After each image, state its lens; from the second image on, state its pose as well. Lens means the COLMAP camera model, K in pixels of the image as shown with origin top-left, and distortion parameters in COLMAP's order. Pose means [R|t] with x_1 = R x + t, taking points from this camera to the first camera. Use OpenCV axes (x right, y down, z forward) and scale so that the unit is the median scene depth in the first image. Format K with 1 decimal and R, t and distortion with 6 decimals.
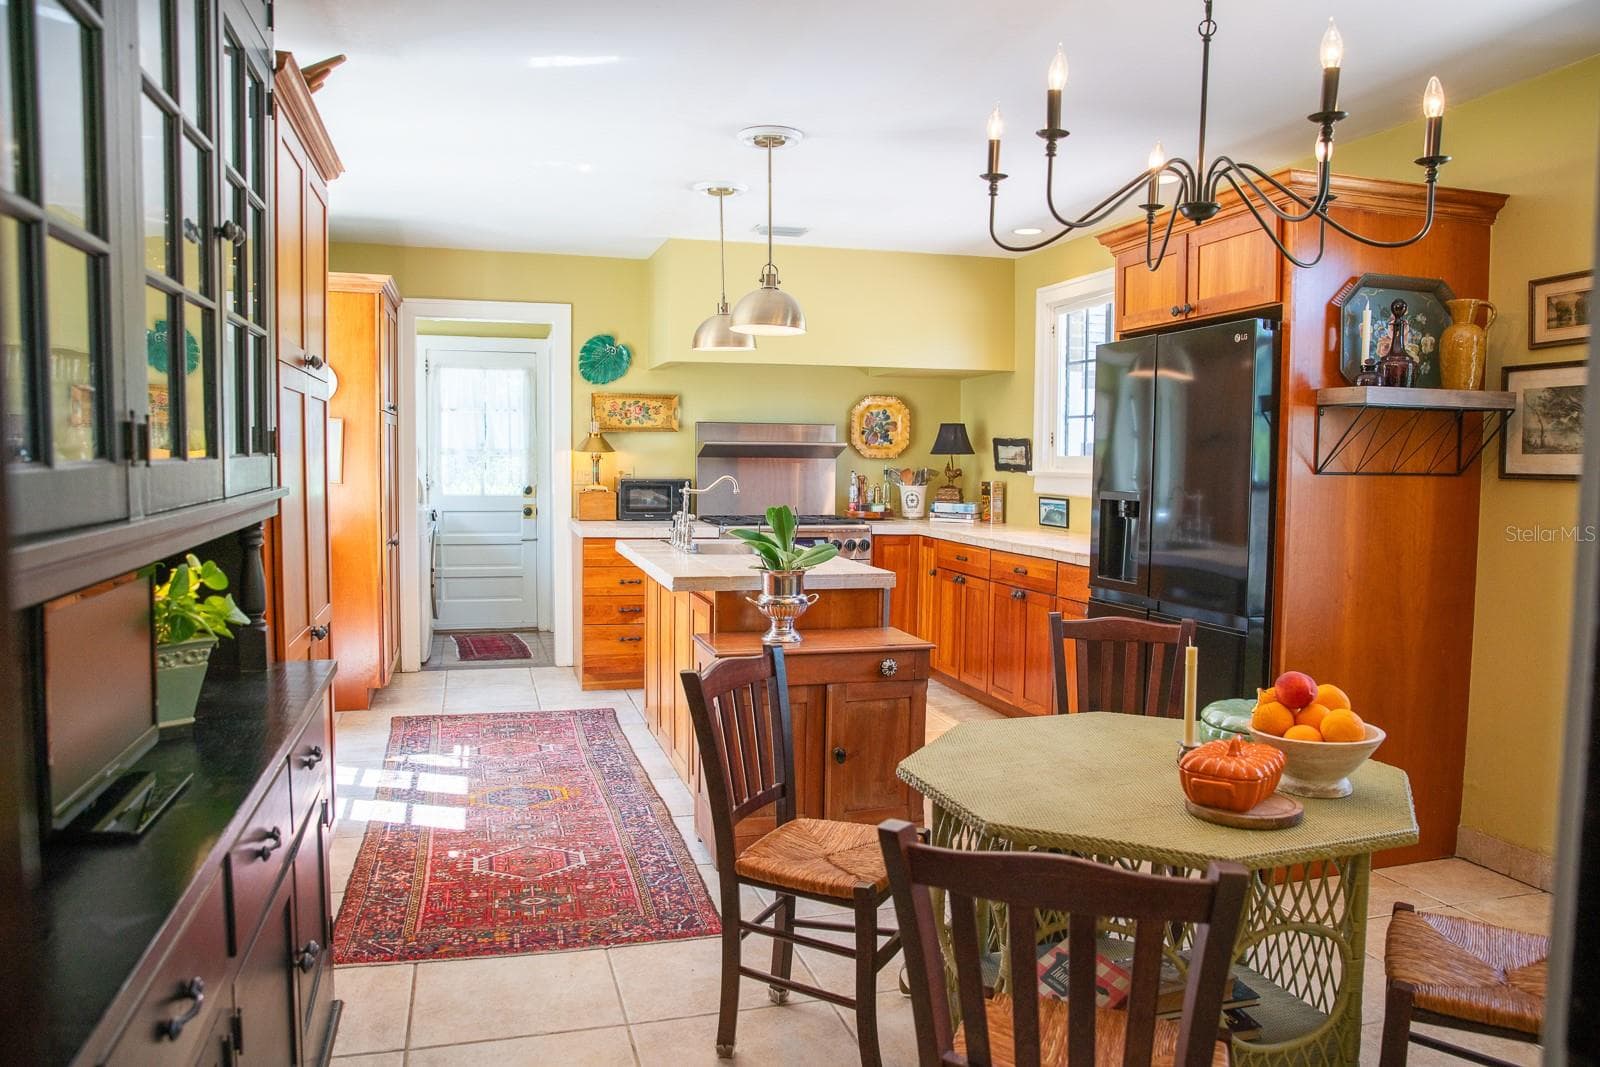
lens RADIAL K [[1100.4, 0, 800.0], [0, 1100.4, 533.5], [0, 0, 1]] dist [-0.111970, 0.072428]
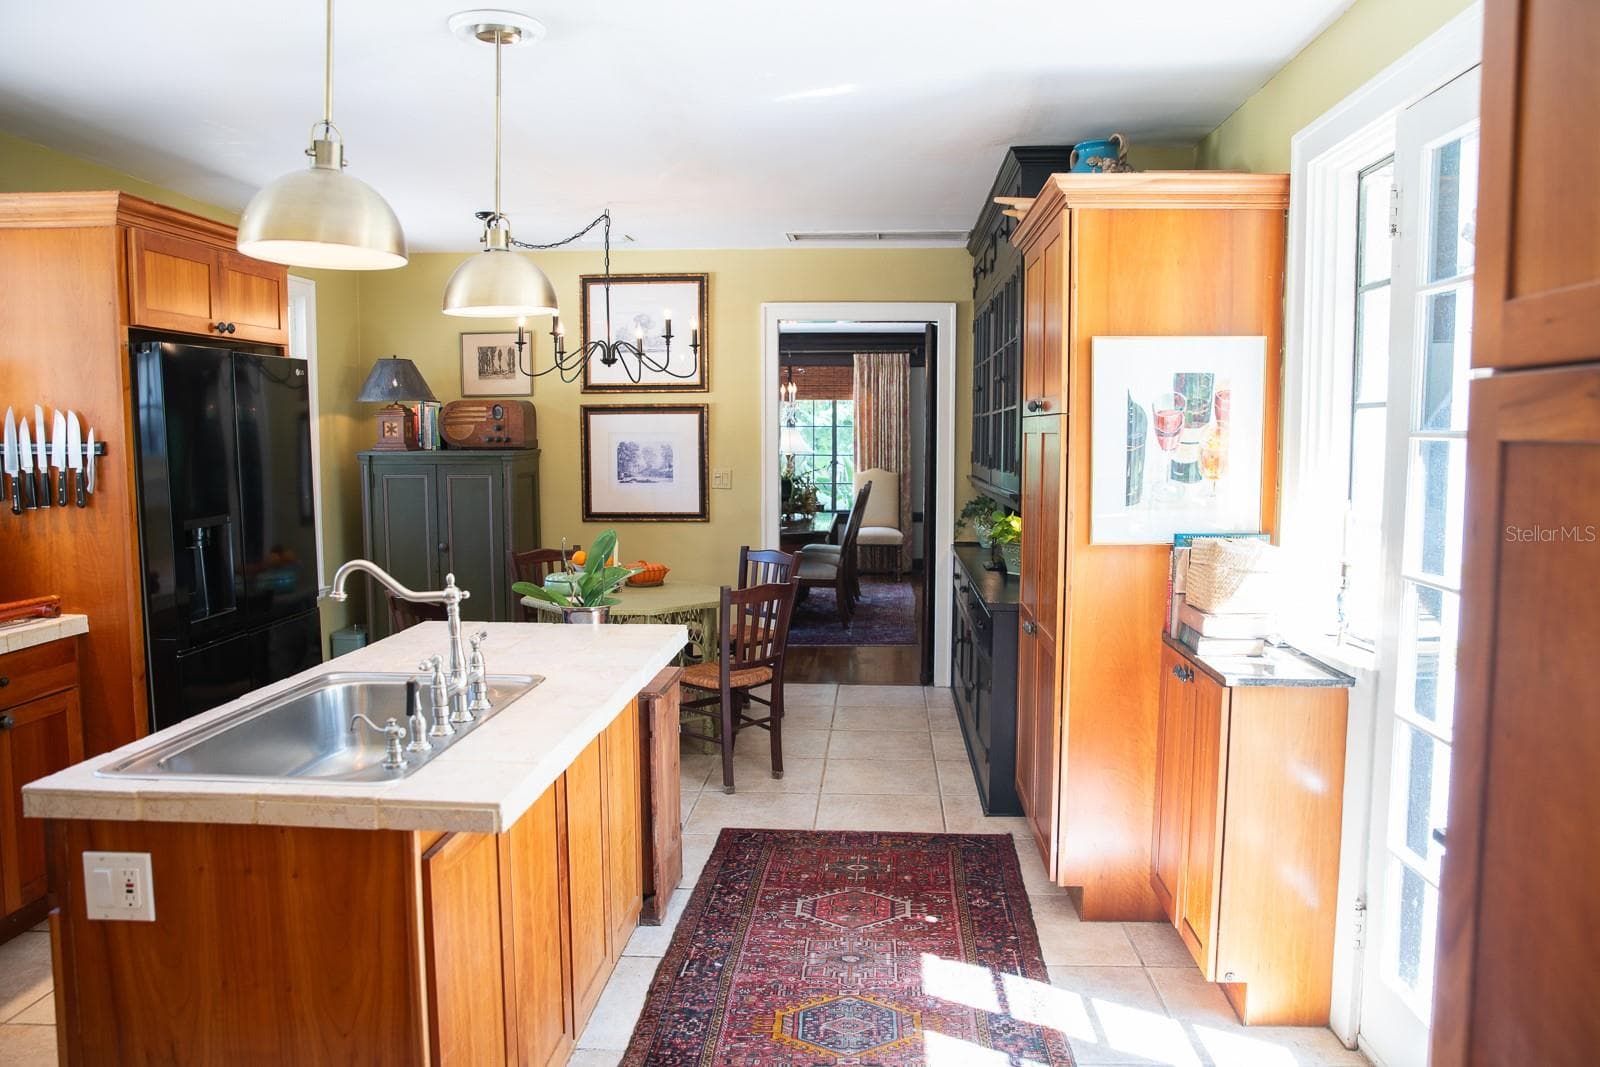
lens RADIAL K [[1123.0, 0, 800.0], [0, 1123.0, 533.5], [0, 0, 1]] dist [-0.104929, 0.071572]
pose [[-0.934793, -0.042564, 0.352633, -0.433155], [0.014879, 0.987230, 0.158605, -0.146468], [-0.354880, 0.153510, -0.922223, 1.507072]]
